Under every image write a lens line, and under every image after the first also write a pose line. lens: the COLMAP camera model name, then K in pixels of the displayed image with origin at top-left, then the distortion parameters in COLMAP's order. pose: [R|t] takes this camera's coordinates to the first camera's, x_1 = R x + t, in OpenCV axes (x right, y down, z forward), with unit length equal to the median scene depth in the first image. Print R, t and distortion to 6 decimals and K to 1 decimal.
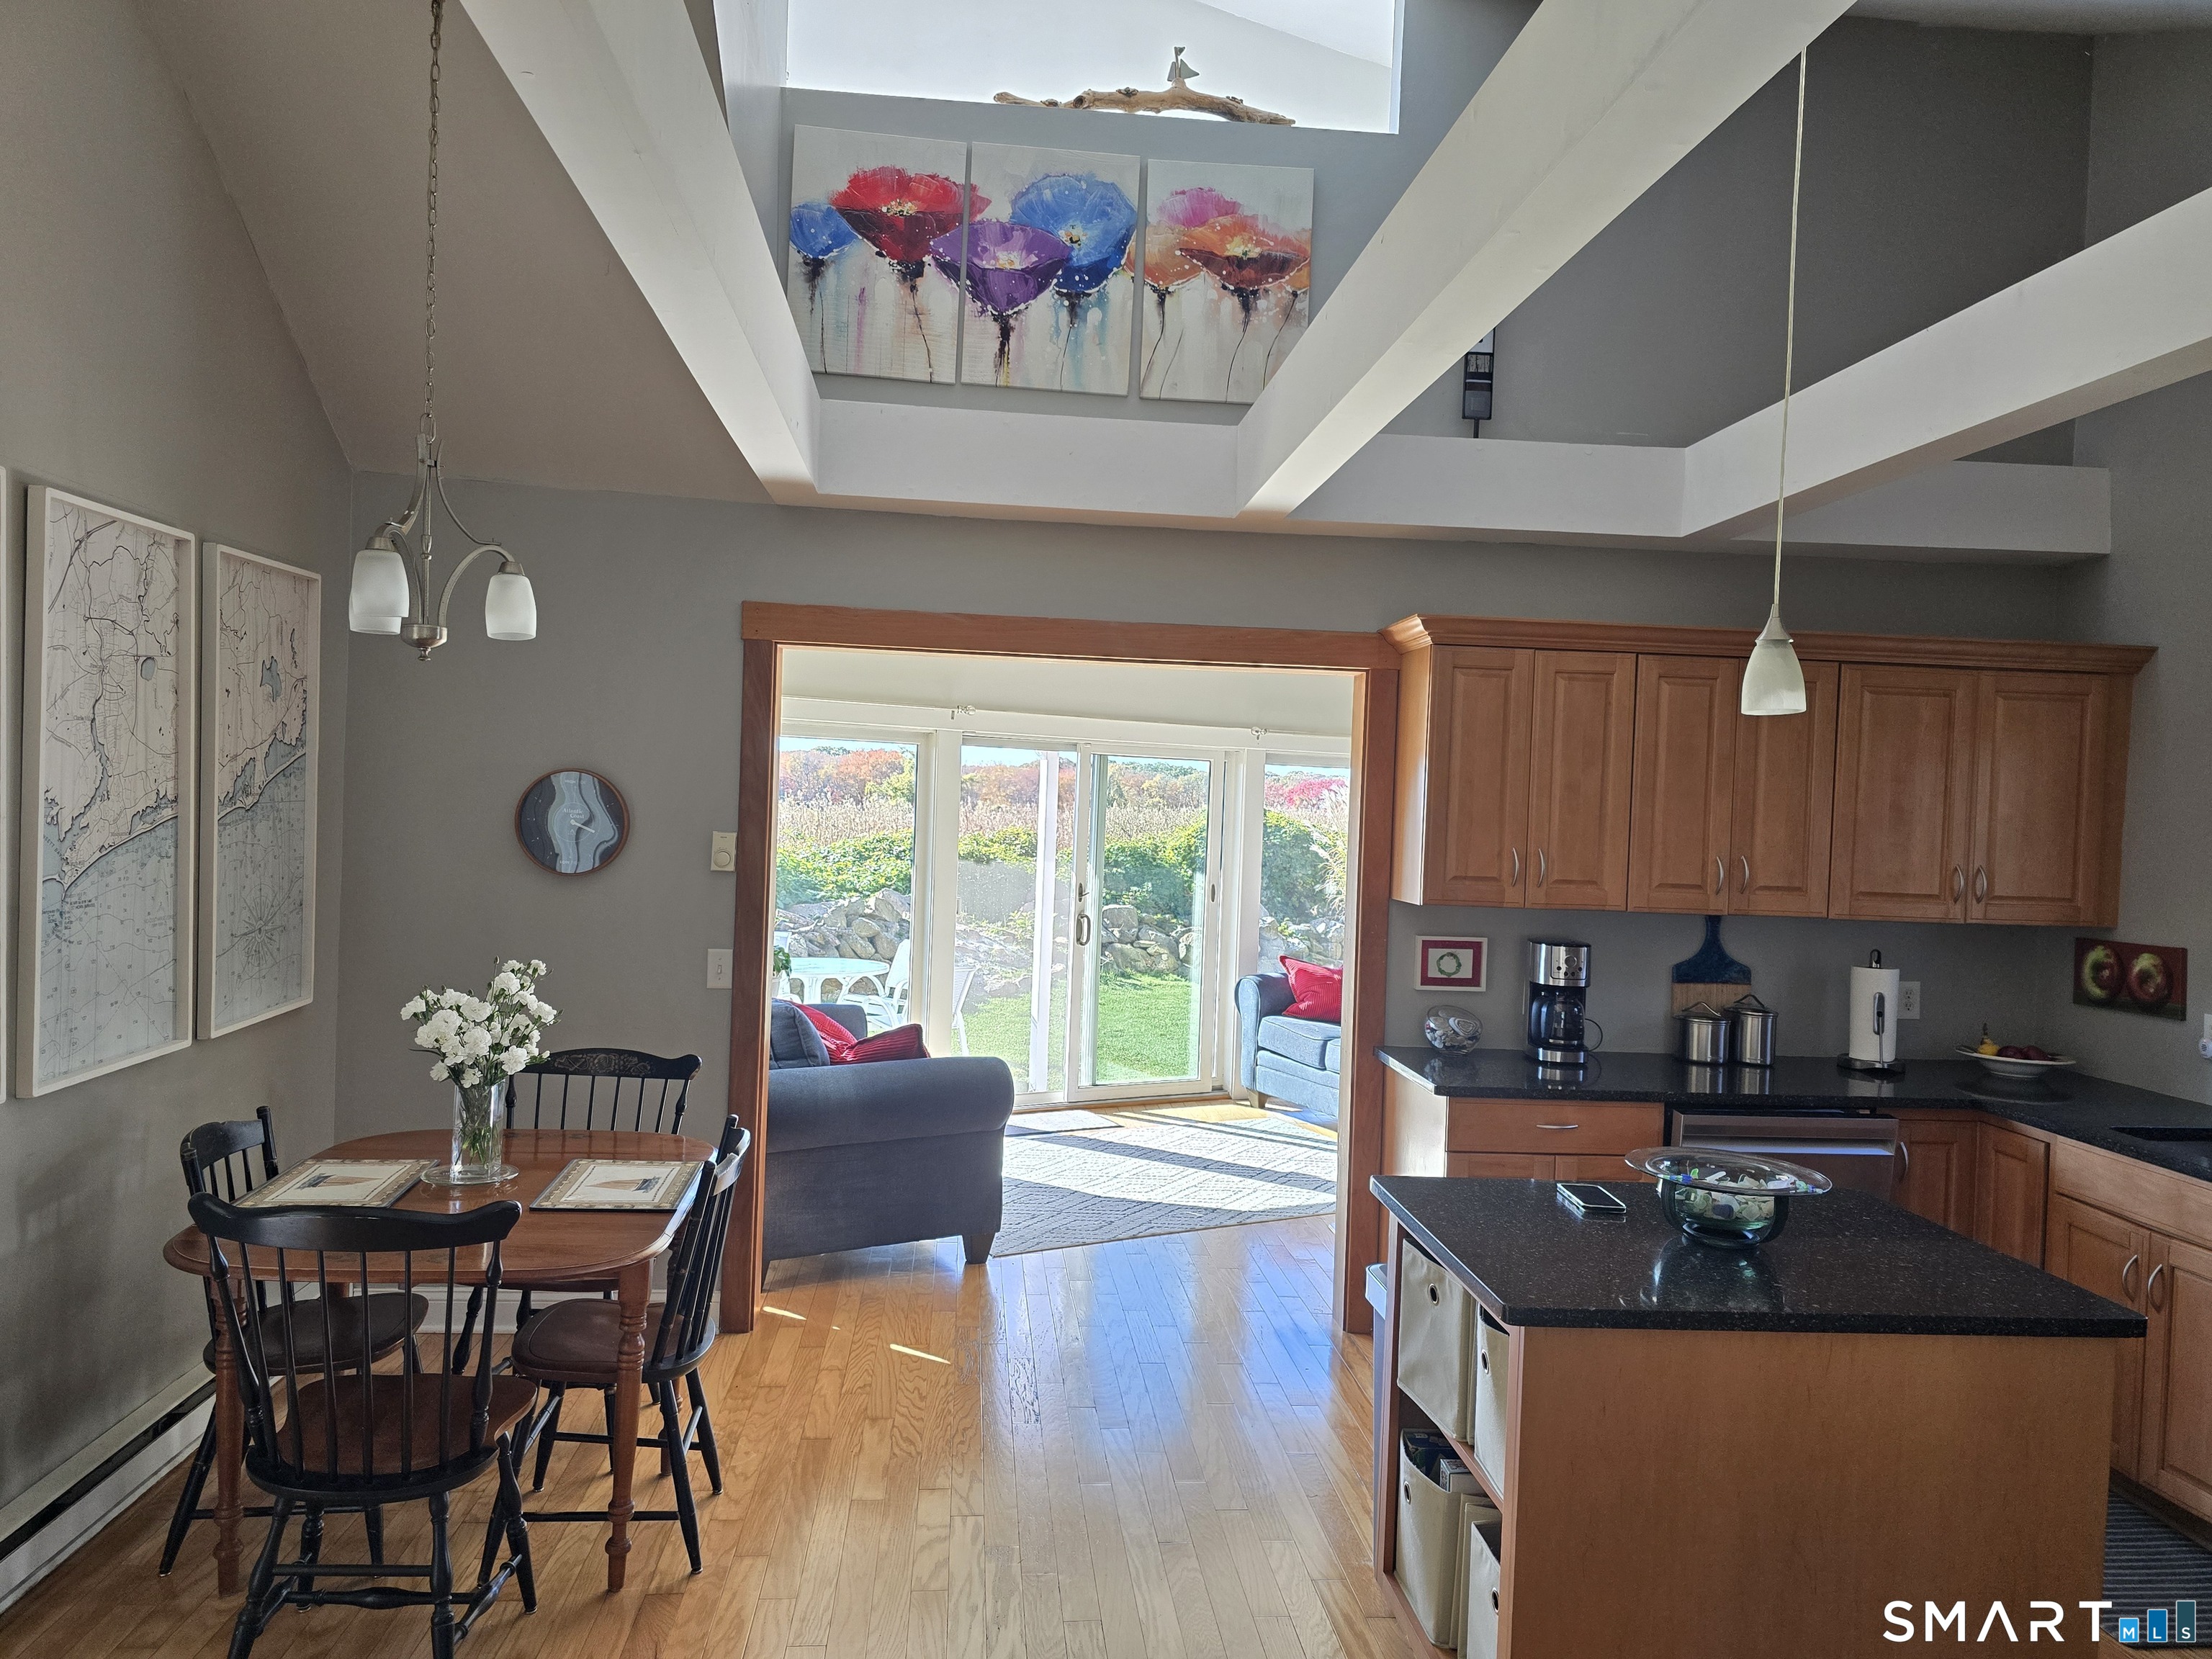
lens RADIAL K [[1497.5, 0, 1106.0], [0, 1497.5, 829.5], [0, 0, 1]] dist [0.078222, 0.000007]
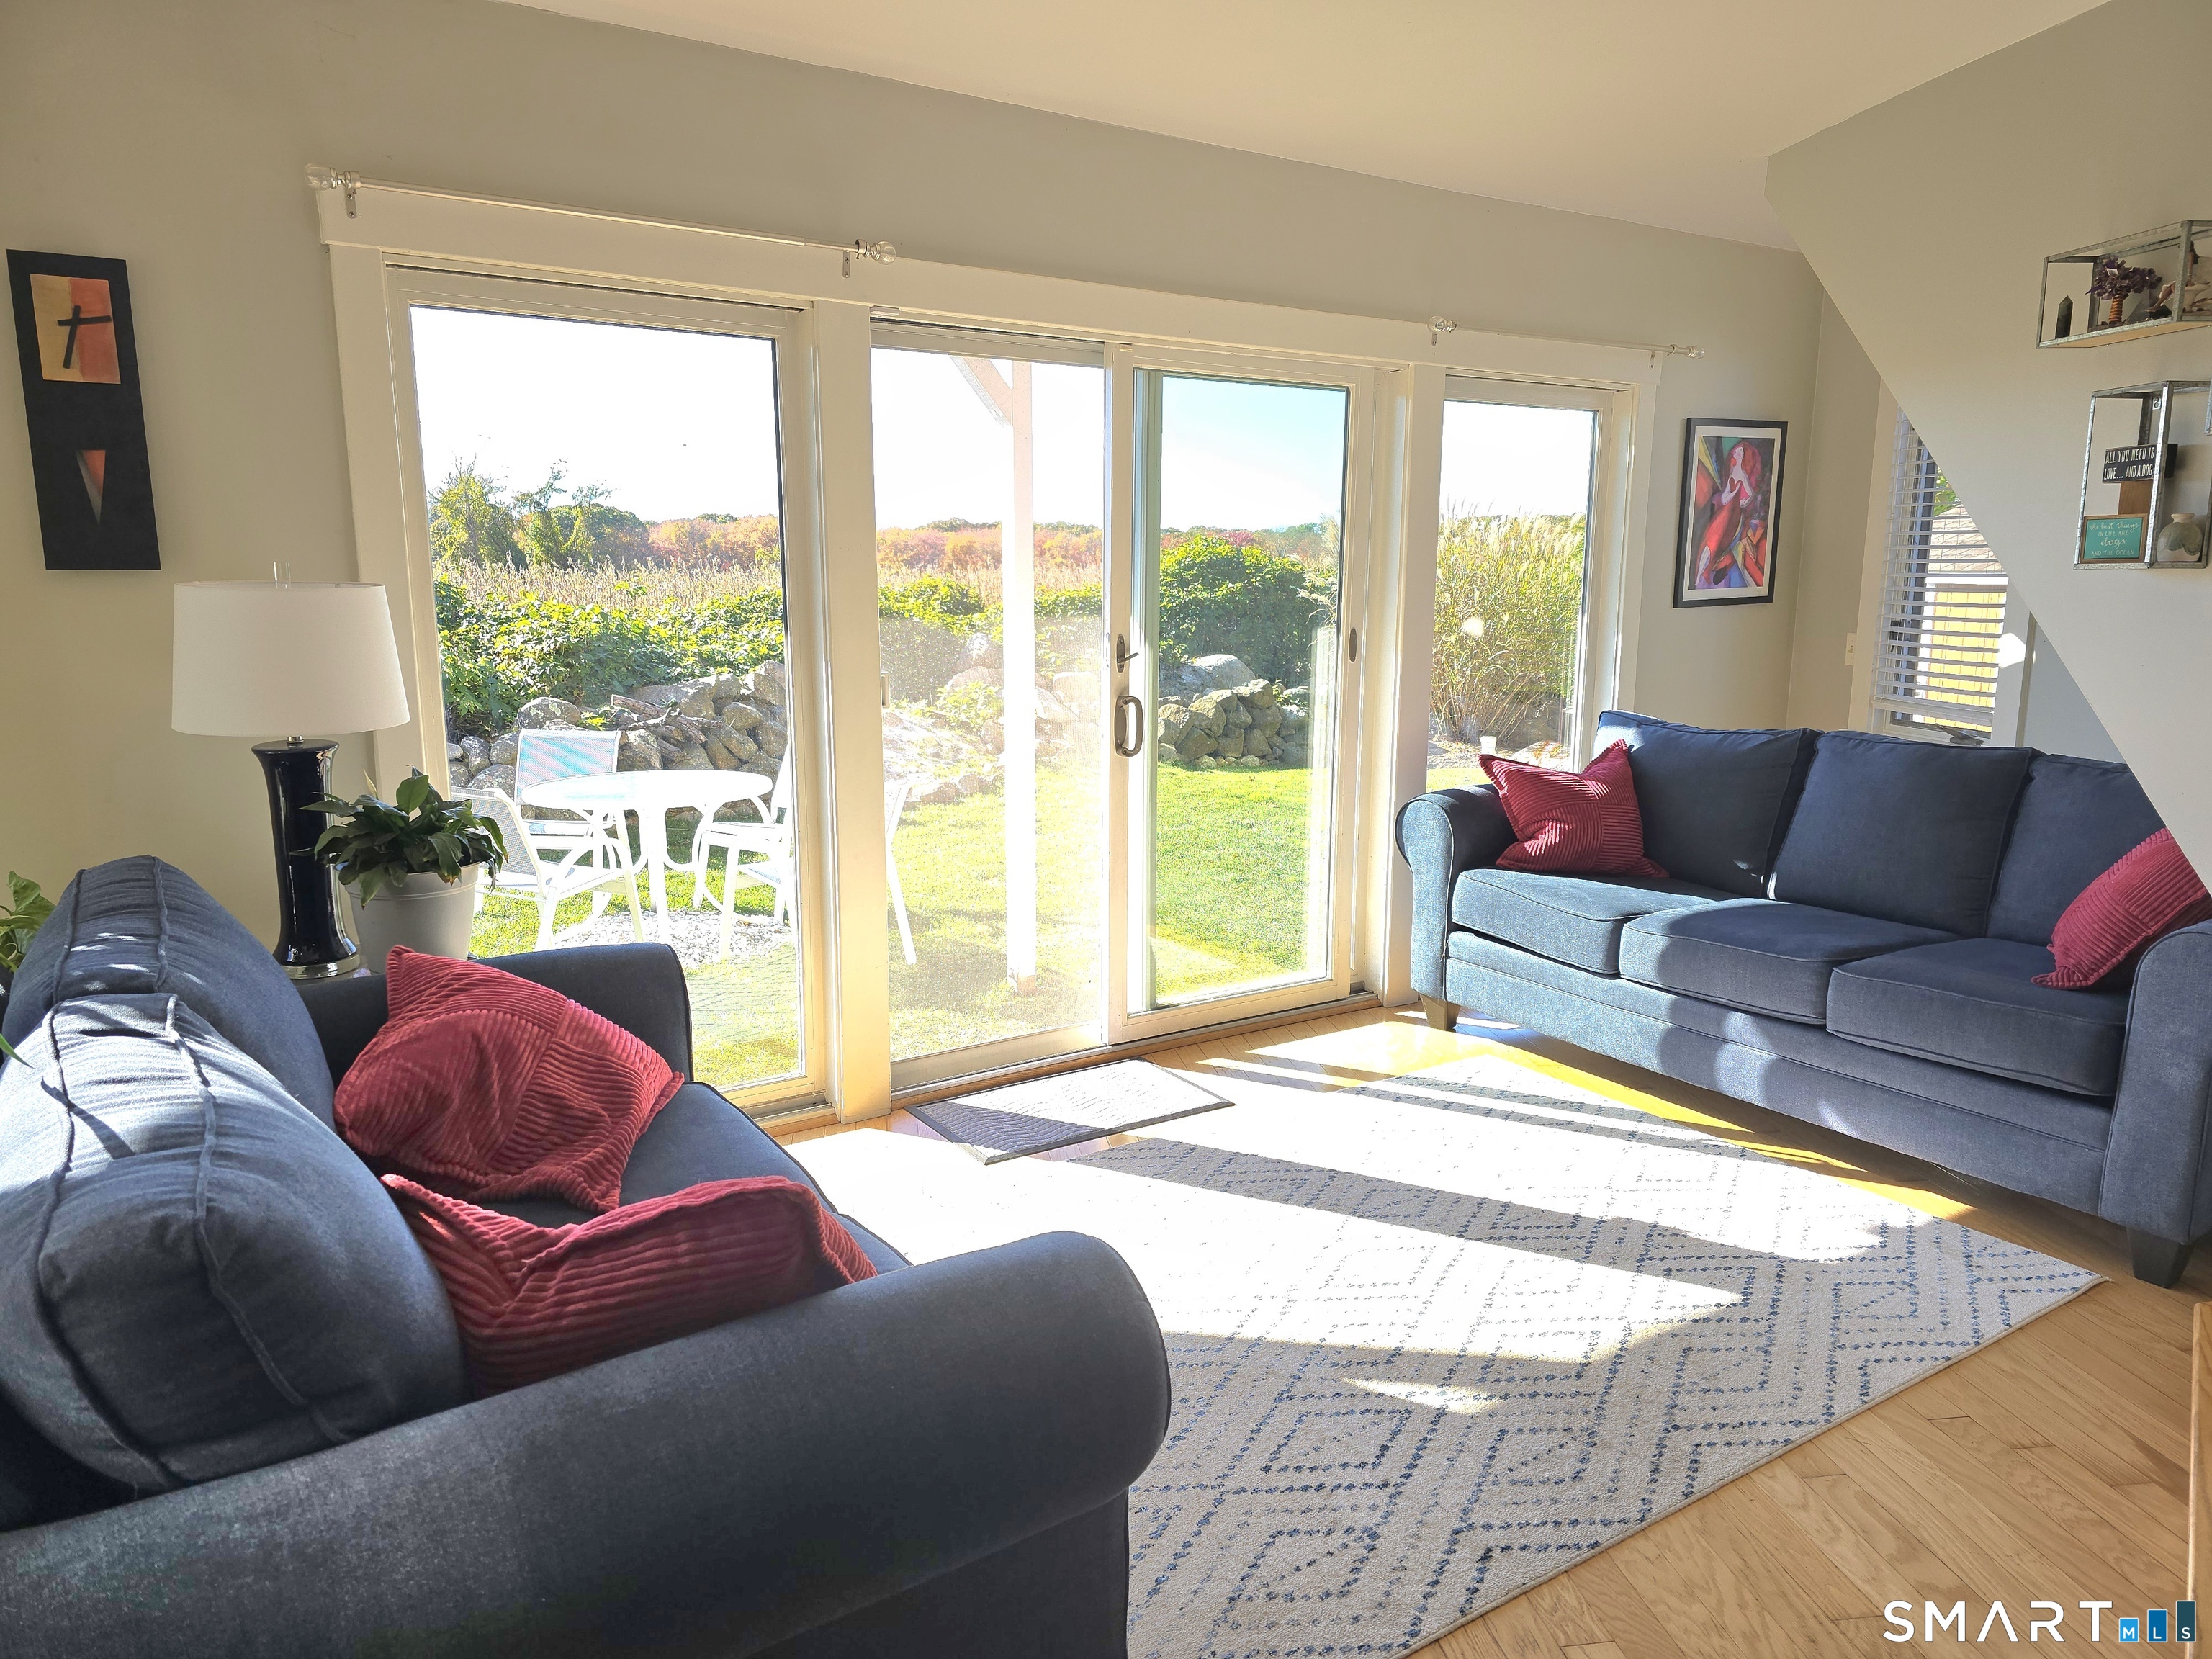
lens RADIAL K [[1497.5, 0, 1106.0], [0, 1497.5, 829.5], [0, 0, 1]] dist [0.078222, 0.000007]
pose [[0.997340, -0.043773, 0.058289, -0.052191], [0.034120, 0.986951, 0.157366, 0.019586], [-0.064417, -0.154959, 0.985819, 0.457535]]
